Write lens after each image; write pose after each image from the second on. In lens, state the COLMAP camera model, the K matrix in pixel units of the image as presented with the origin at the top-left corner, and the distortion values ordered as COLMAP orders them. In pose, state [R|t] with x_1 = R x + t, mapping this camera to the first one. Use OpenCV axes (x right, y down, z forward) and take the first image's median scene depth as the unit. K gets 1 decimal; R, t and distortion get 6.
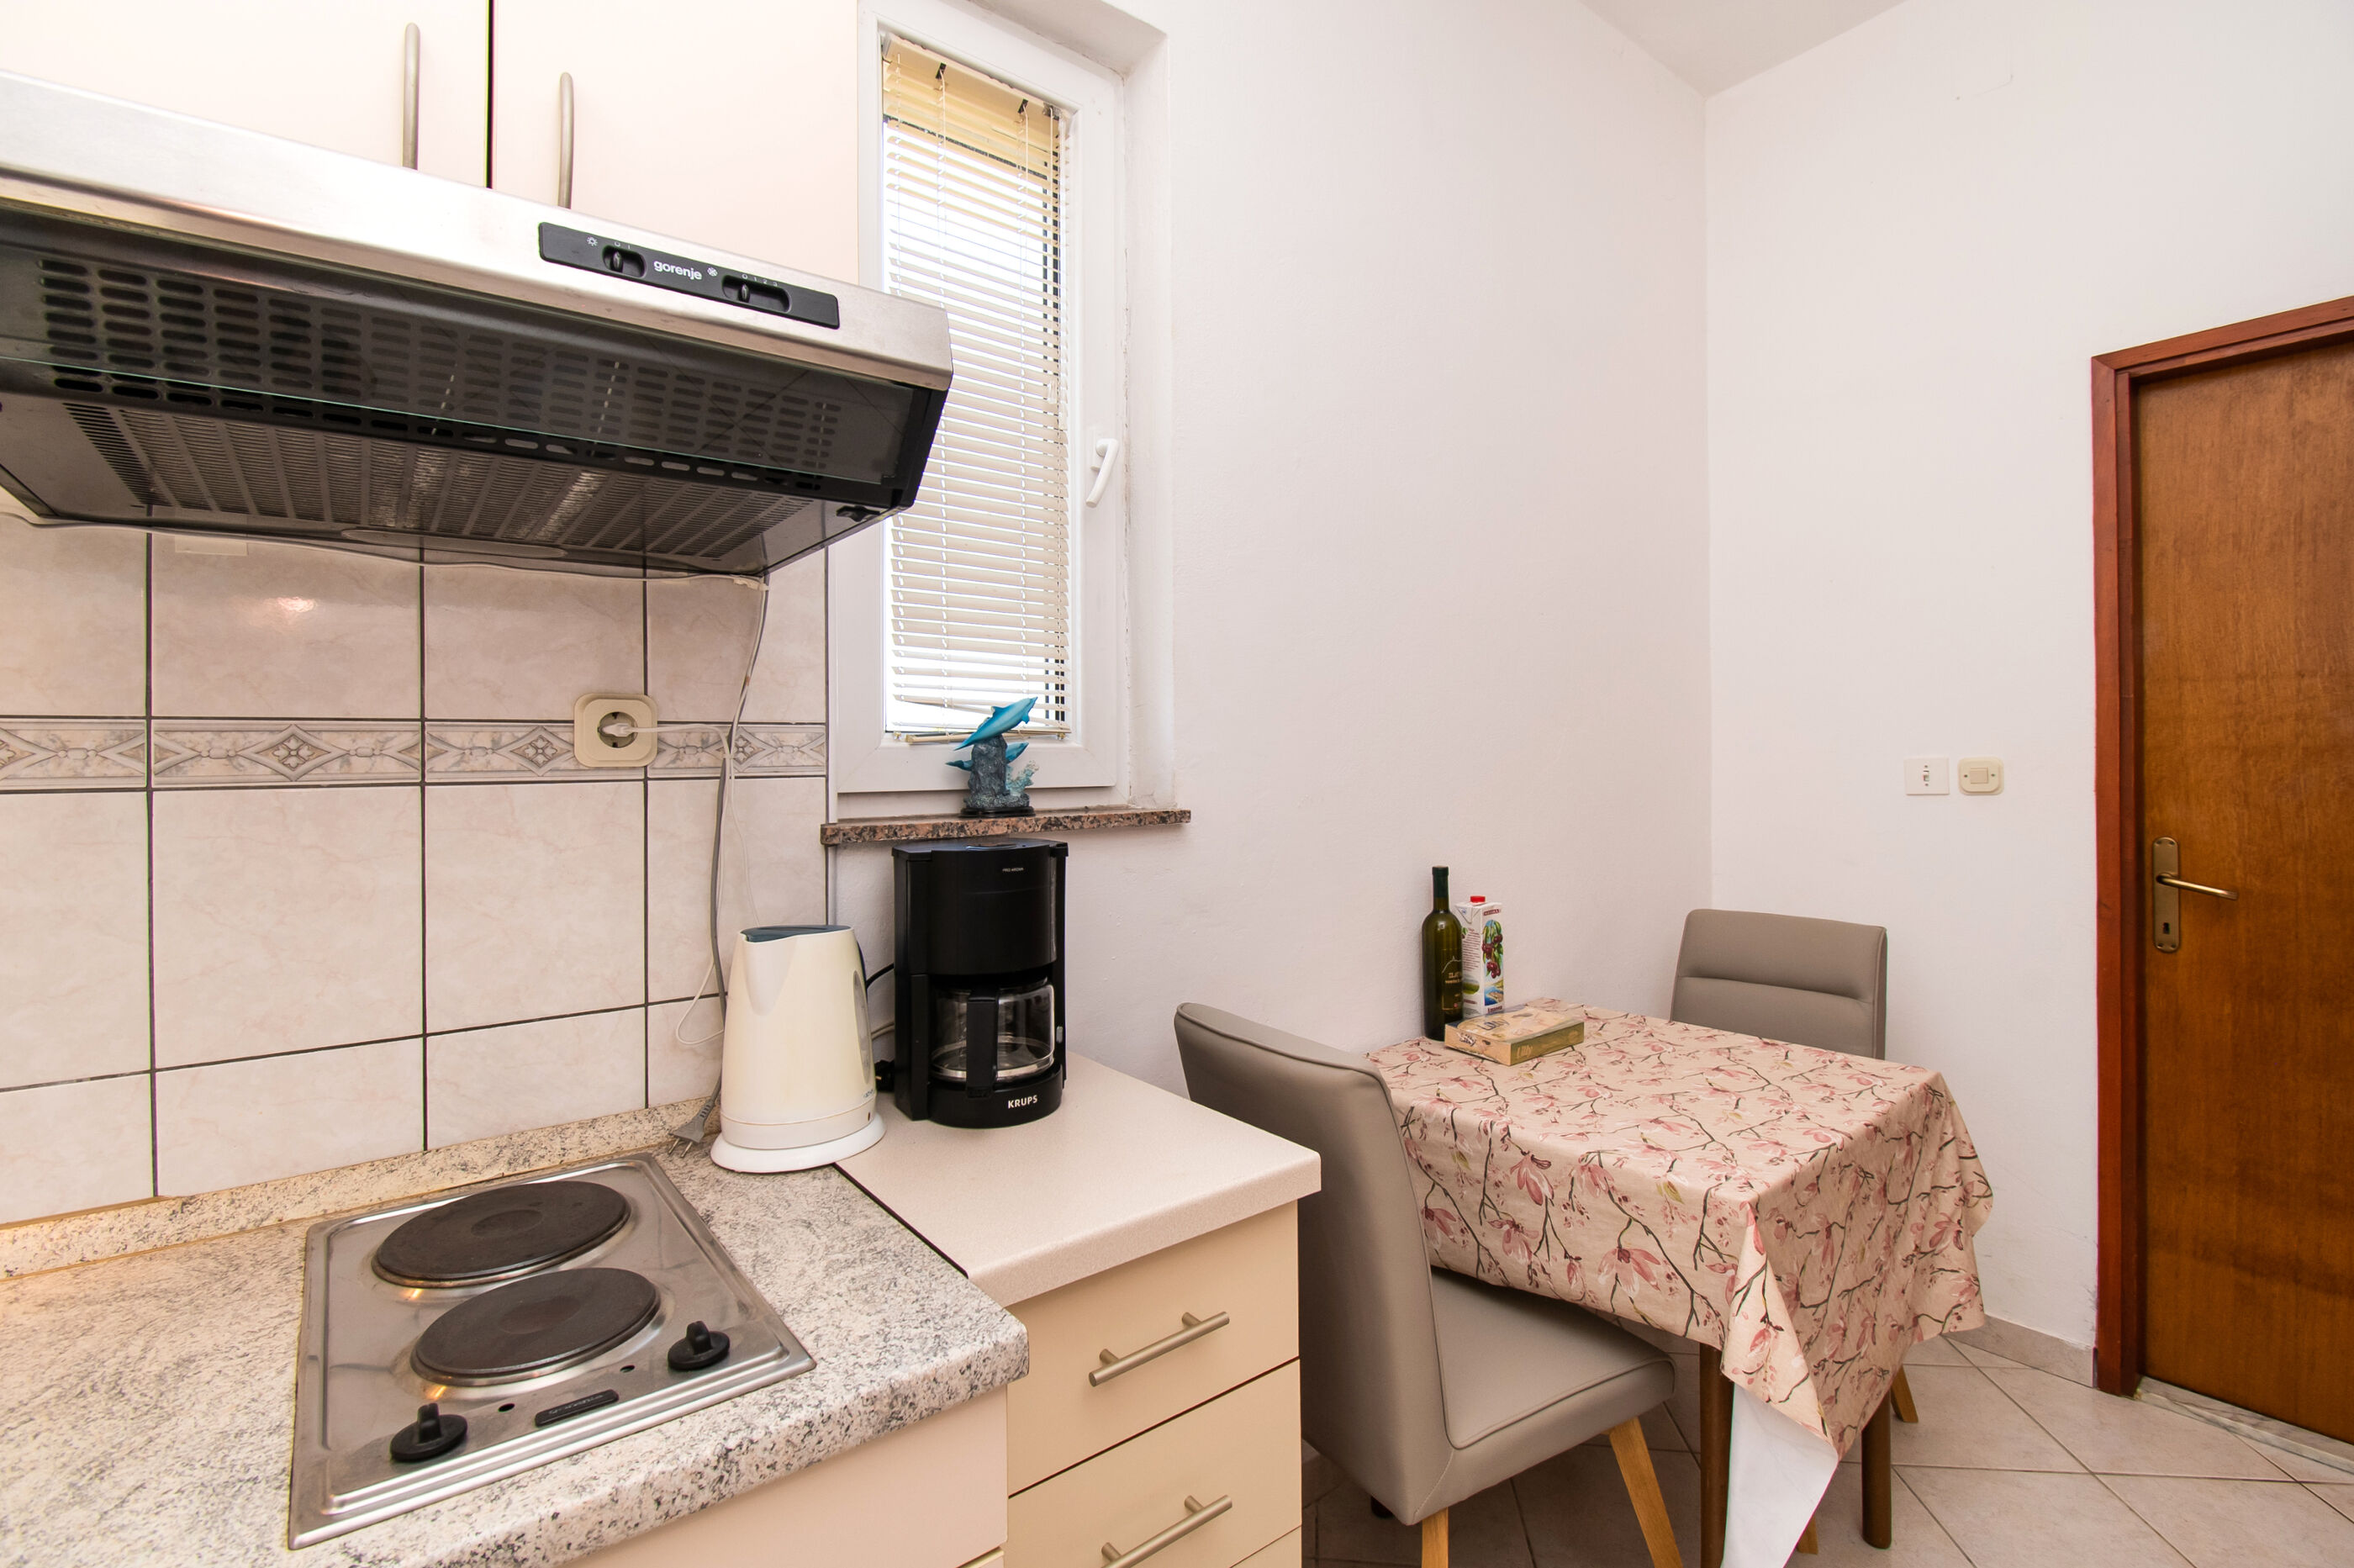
lens RADIAL K [[1055.2, 0, 1173.6], [0, 1055.2, 766.0], [0, 0, 1]] dist [0.001308, -0.006059]
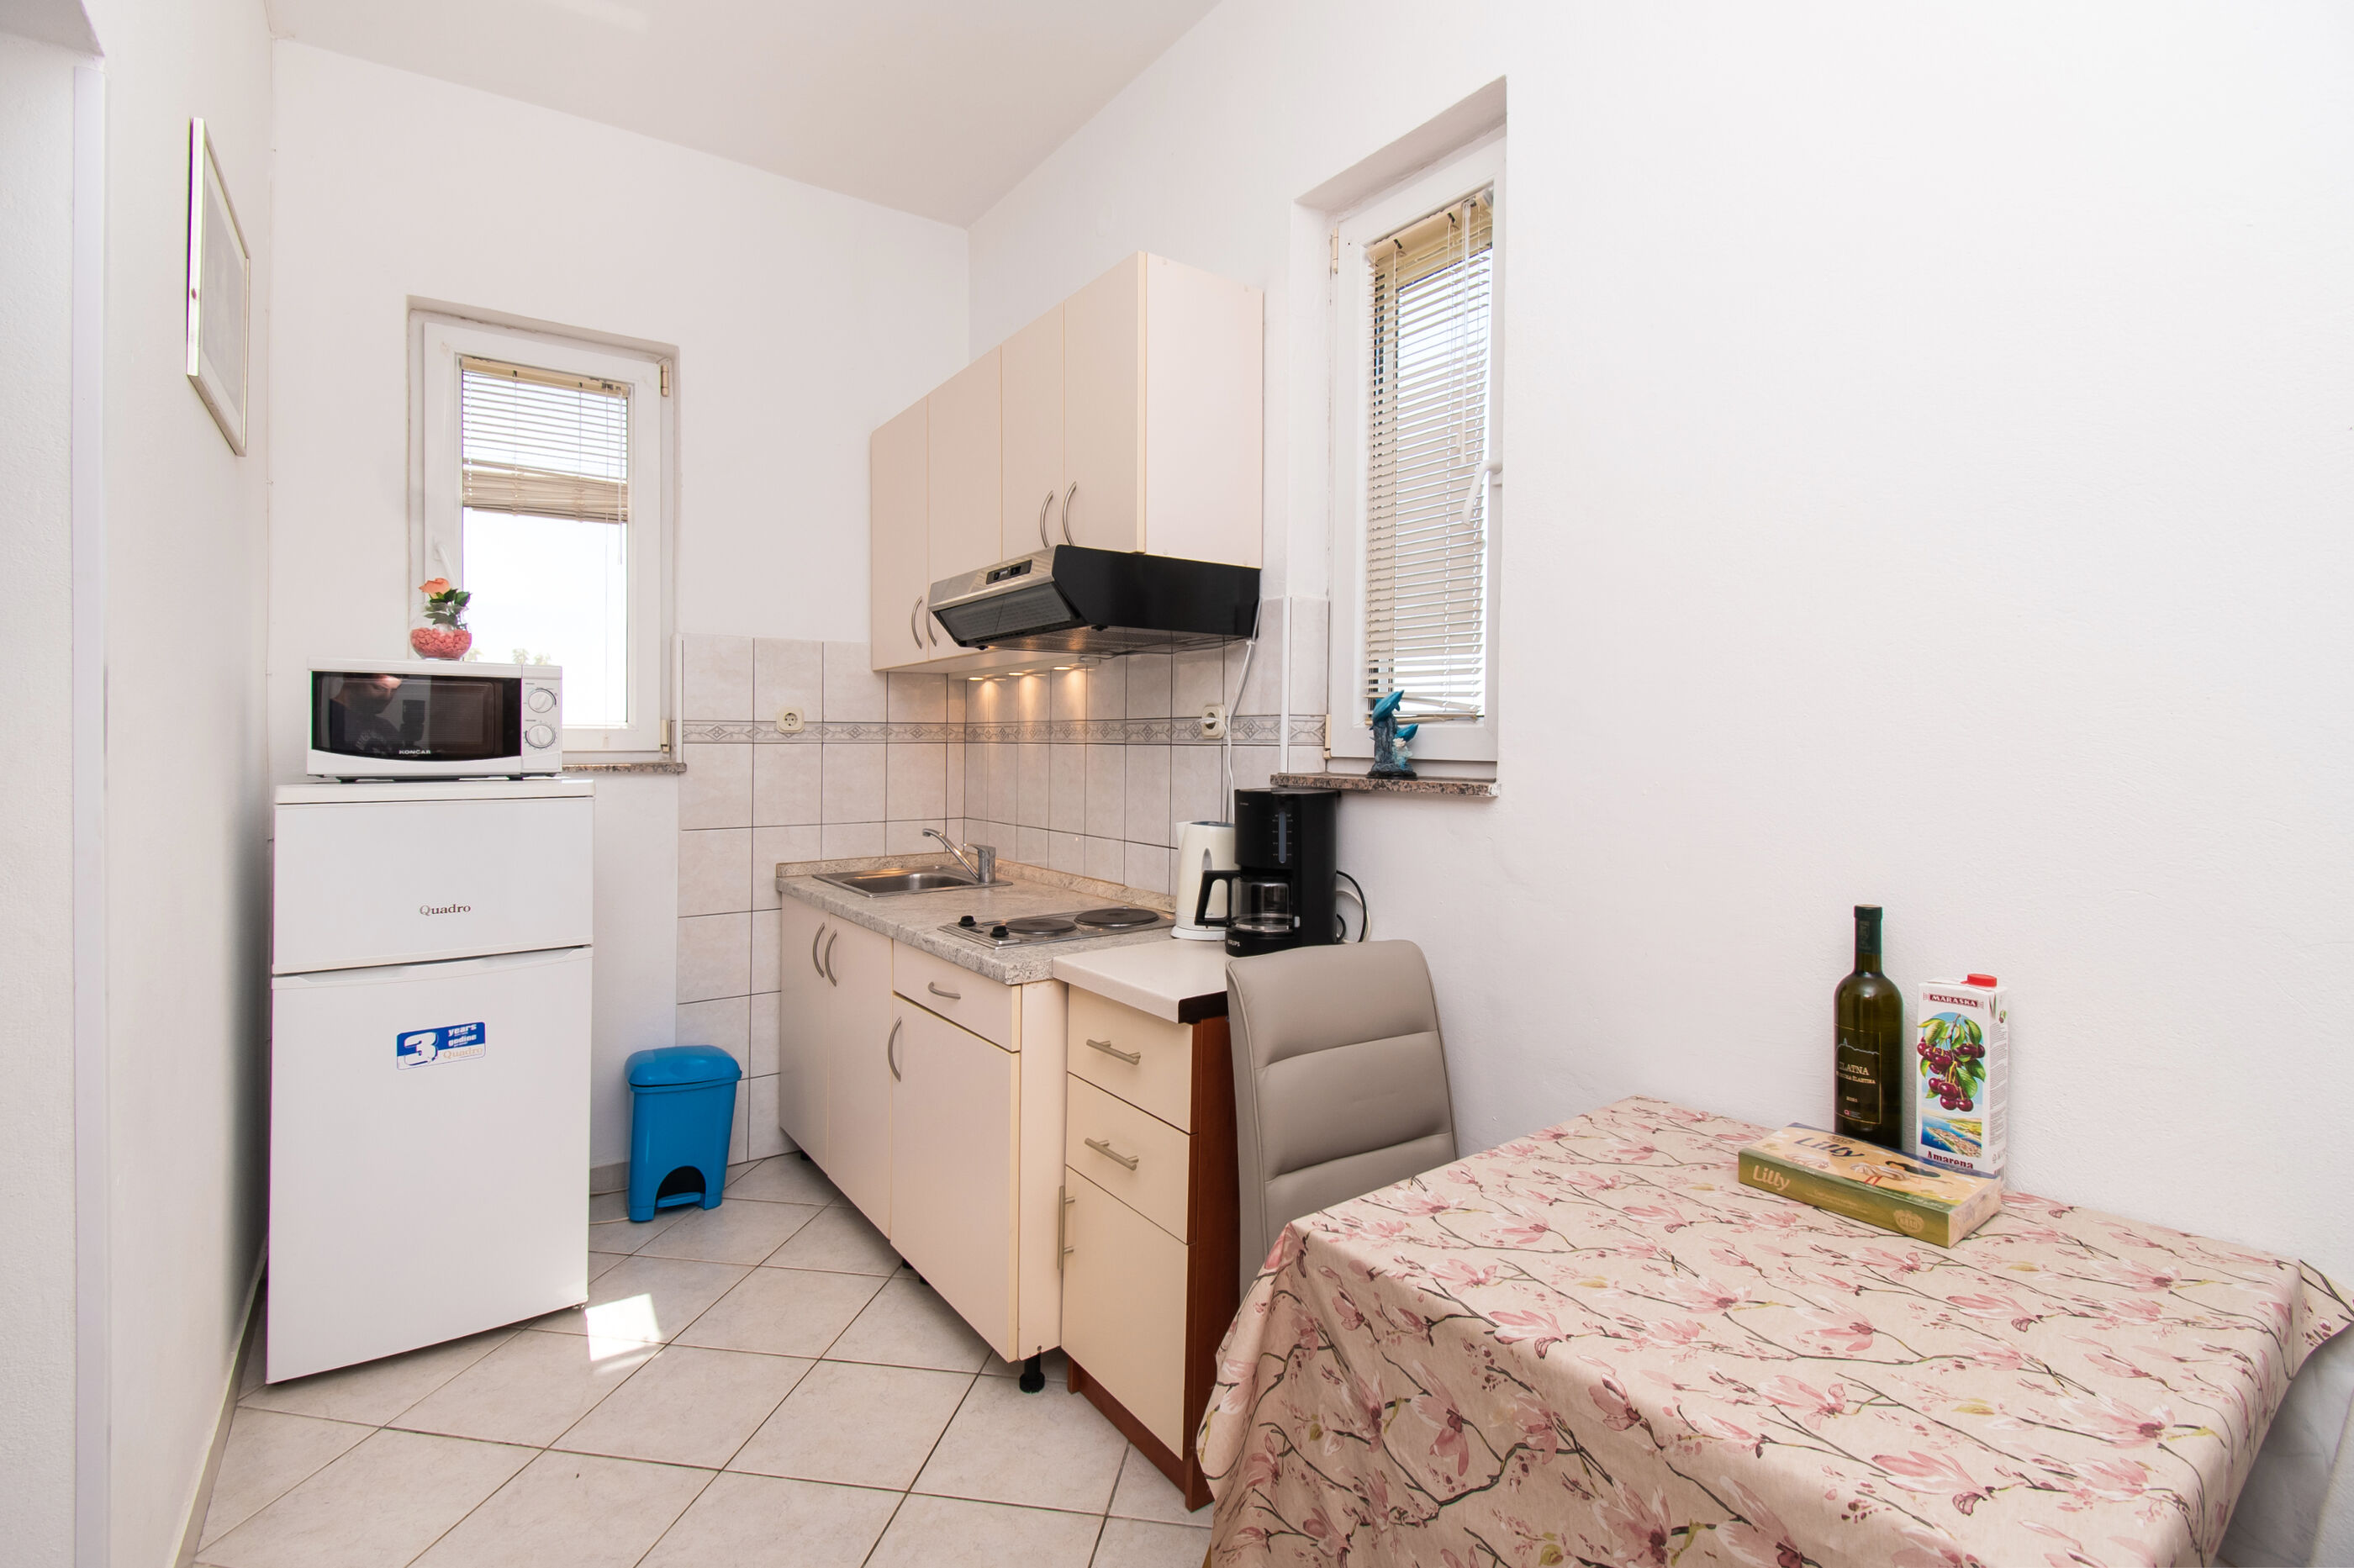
lens RADIAL K [[1064.3, 0, 1181.4], [0, 1064.3, 744.5], [0, 0, 1]] dist [0.015364, -0.018805]
pose [[-0.029961, 0.016067, -0.999422, 1.183117], [-0.009477, 0.999821, 0.016357, -0.016091], [0.999506, 0.009962, -0.029804, 0.742825]]
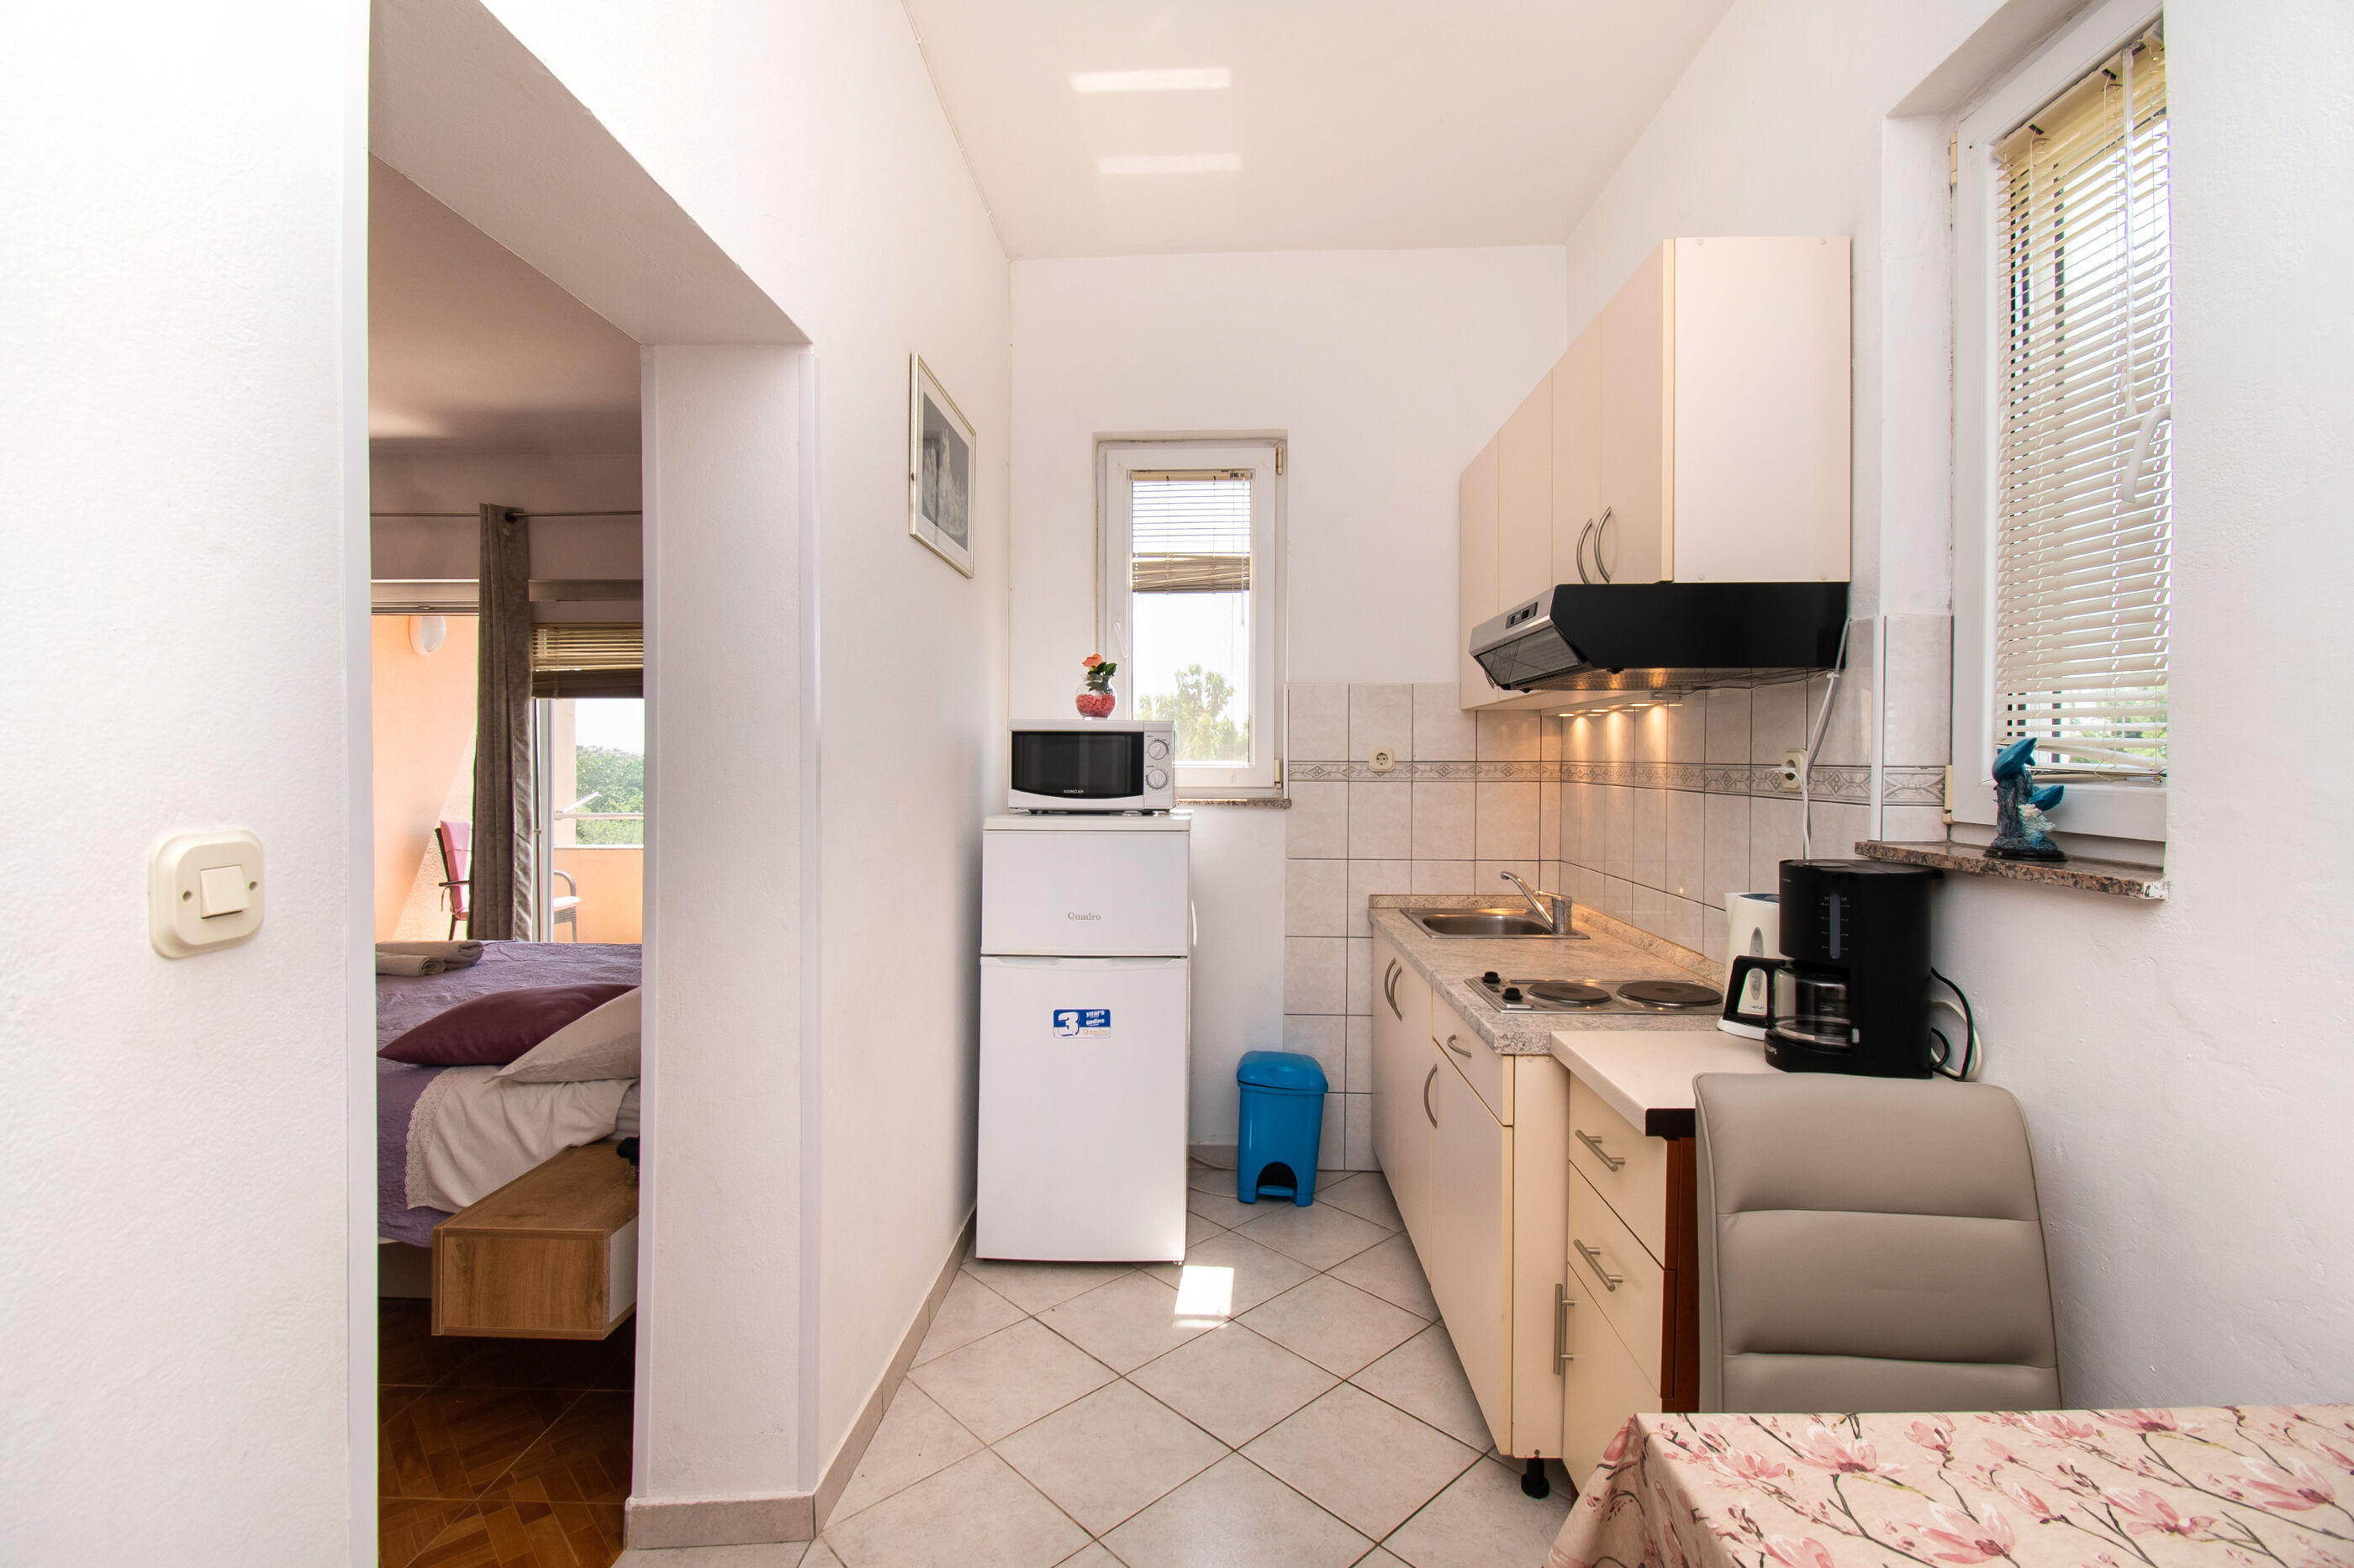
lens RADIAL K [[1064.3, 0, 1181.4], [0, 1064.3, 744.5], [0, 0, 1]] dist [0.015364, -0.018805]
pose [[-0.635104, 0.003410, -0.772419, 1.084744], [0.000508, 0.999992, 0.003998, -0.062390], [0.772426, 0.002147, -0.635101, 0.991756]]
